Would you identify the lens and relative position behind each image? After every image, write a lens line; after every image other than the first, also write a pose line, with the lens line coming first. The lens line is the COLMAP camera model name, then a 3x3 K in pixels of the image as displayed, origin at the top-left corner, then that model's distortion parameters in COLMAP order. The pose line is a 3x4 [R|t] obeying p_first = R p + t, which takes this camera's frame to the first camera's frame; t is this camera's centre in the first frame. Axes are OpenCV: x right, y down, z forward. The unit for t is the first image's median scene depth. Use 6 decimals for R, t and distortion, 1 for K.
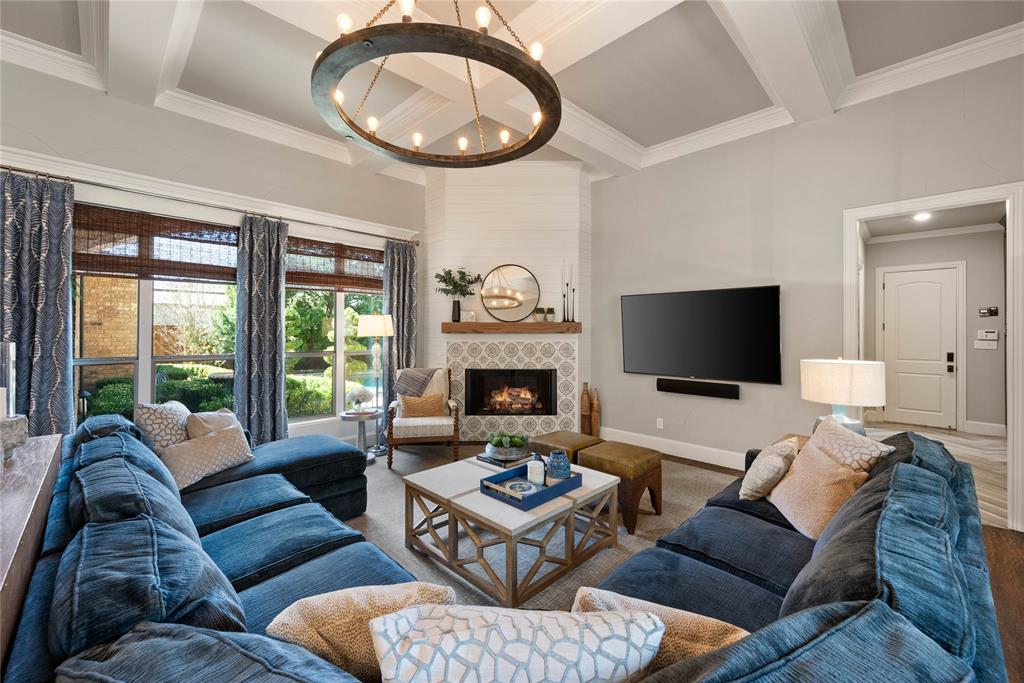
lens RADIAL K [[408.0, 0, 512.0], [0, 408.0, 341.5], [0, 0, 1]] dist [-0.000118, -0.000050]
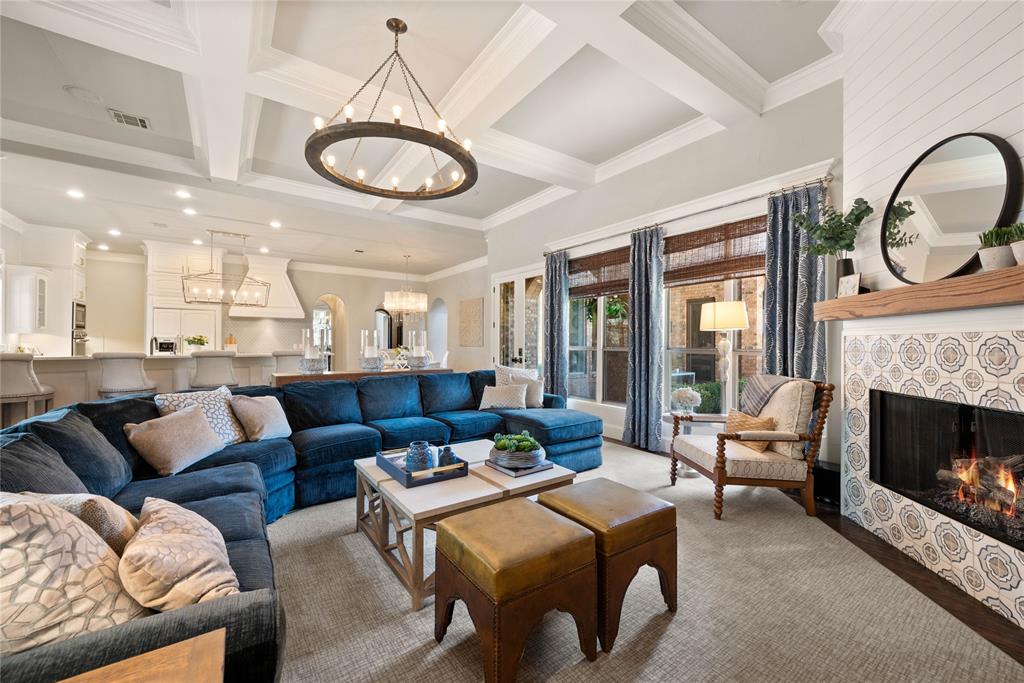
lens RADIAL K [[408.0, 0, 512.0], [0, 408.0, 341.5], [0, 0, 1]] dist [-0.000118, -0.000050]
pose [[-0.165727, -0.007486, -0.986143, 0.514104], [-0.027190, 0.999626, -0.003019, 0.024005], [0.985797, 0.026313, -0.165868, 0.711143]]
